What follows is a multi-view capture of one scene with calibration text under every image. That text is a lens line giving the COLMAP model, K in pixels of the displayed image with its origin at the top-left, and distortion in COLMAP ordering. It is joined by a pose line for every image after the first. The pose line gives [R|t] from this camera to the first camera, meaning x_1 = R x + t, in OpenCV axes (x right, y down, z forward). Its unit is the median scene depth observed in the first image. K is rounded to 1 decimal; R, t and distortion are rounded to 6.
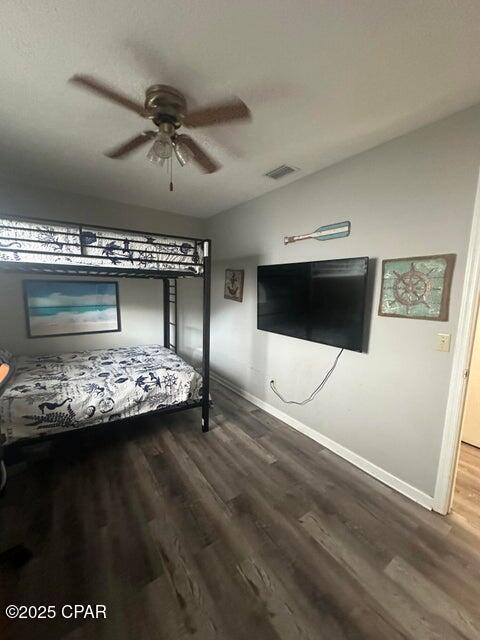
lens RADIAL K [[255.9, 0, 238.5], [0, 255.9, 321.6], [0, 0, 1]] dist [0.000512, -0.000320]
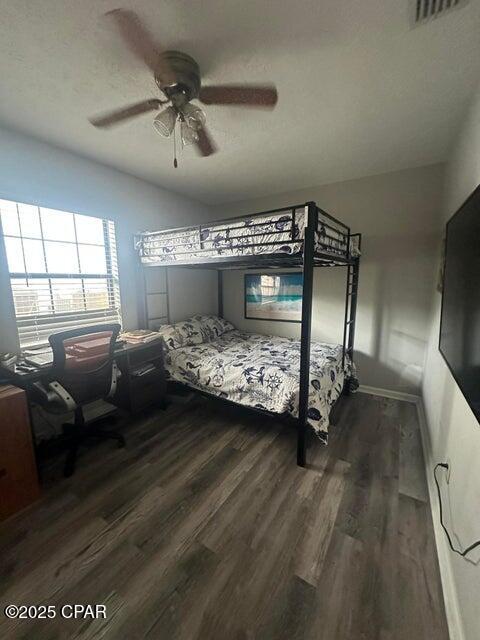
lens RADIAL K [[255.9, 0, 237.7], [0, 255.9, 320.5], [0, 0, 1]] dist [0.000512, -0.000320]
pose [[0.387118, 0.115717, -0.914740, 0.509632], [-0.101918, 0.991384, 0.082281, -0.039946], [0.916380, 0.061376, 0.395576, 0.595567]]
